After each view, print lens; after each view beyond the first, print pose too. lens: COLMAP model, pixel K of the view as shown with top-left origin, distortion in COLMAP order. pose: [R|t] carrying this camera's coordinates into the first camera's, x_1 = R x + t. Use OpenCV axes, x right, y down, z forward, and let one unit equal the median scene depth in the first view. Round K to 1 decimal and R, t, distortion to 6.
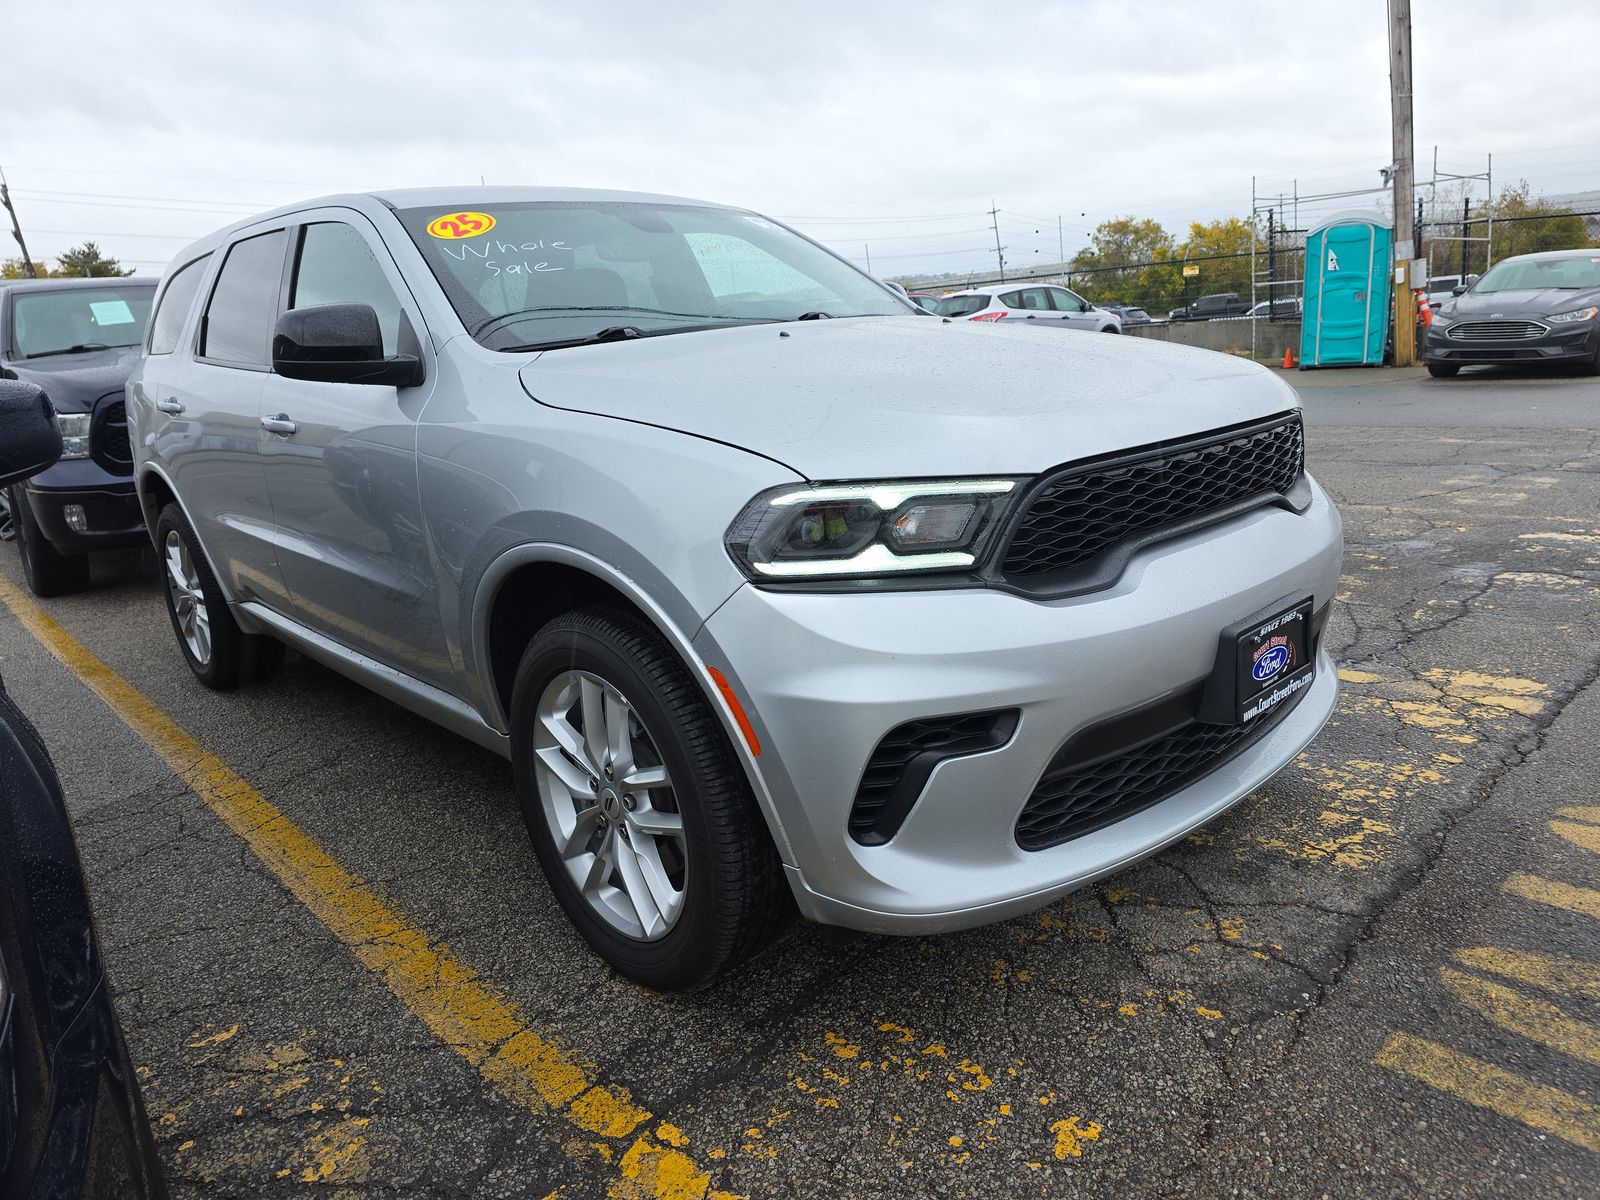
lens RADIAL K [[1072.7, 0, 760.6], [0, 1072.7, 612.3], [0, 0, 1]] dist [0.038891, -0.031158]
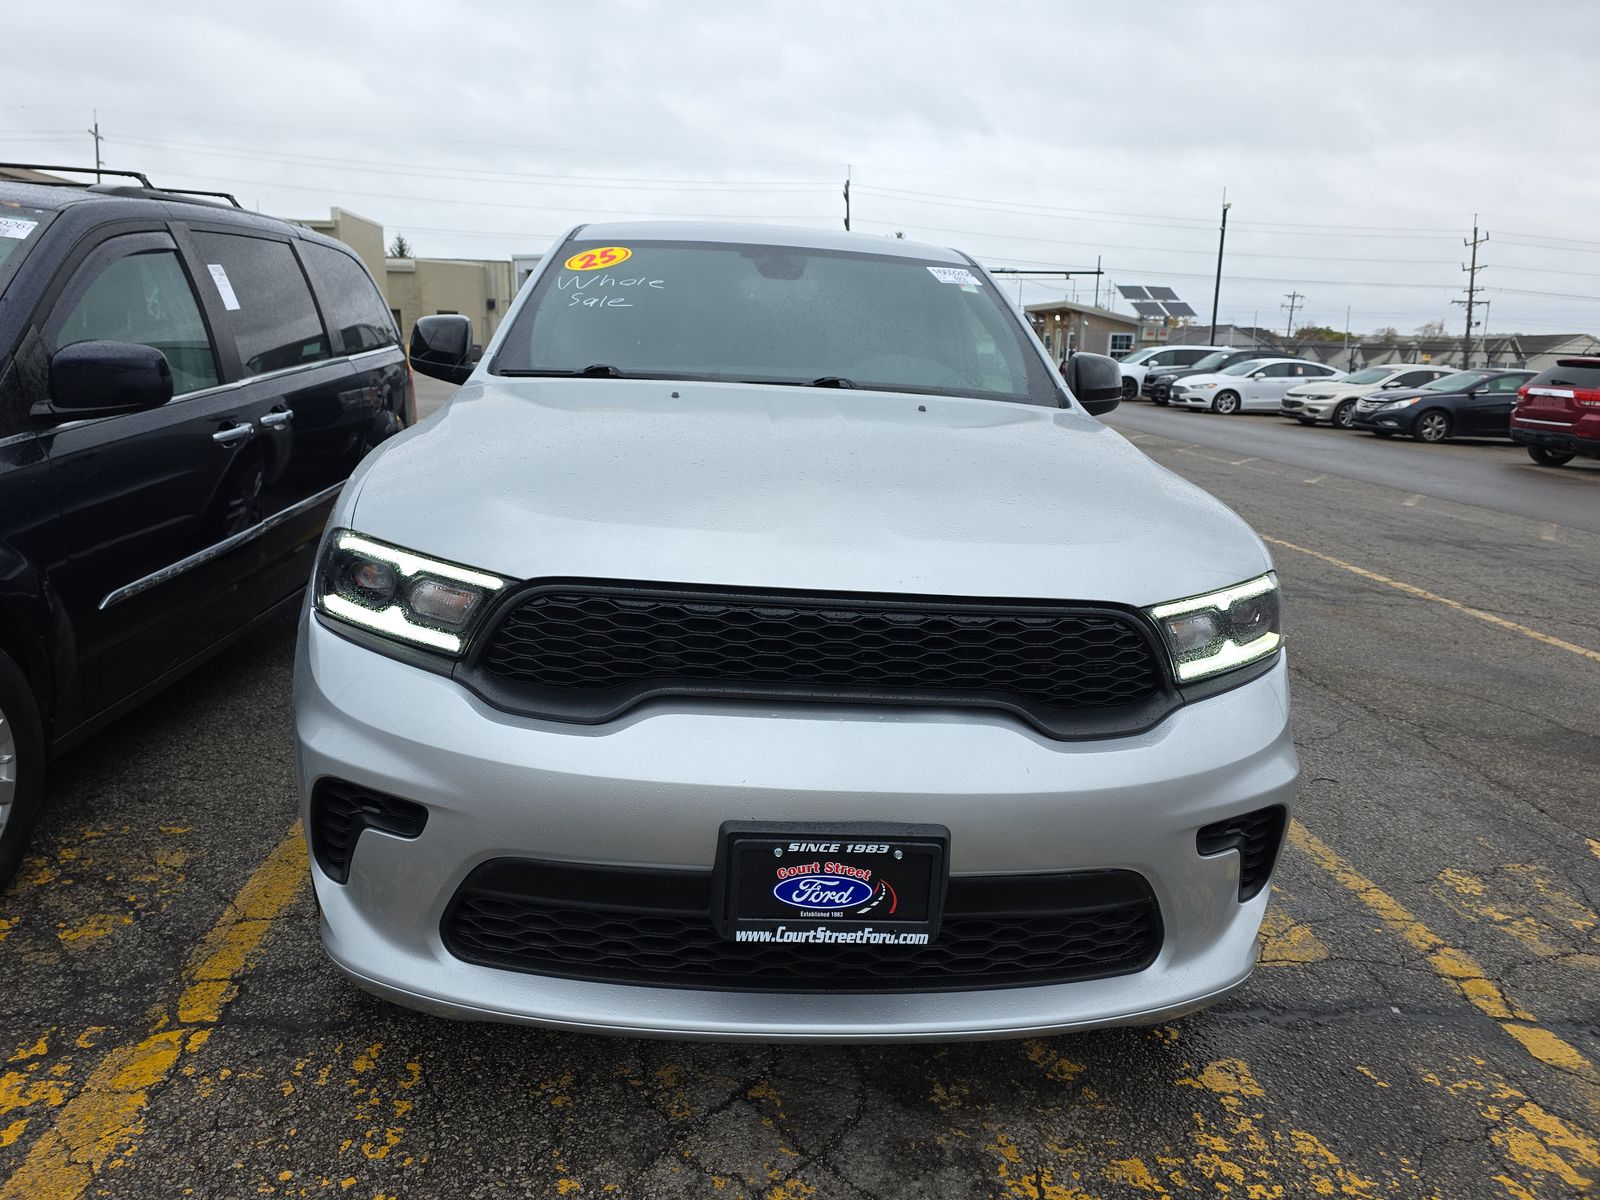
lens RADIAL K [[1072.7, 0, 802.8], [0, 1072.7, 600.9], [0, 0, 1]] dist [0.038891, -0.031158]
pose [[0.767233, 0.261776, -0.585514, 0.931222], [-0.265347, 0.960676, 0.081807, -0.235597], [0.583905, 0.092600, 0.806524, 0.358518]]
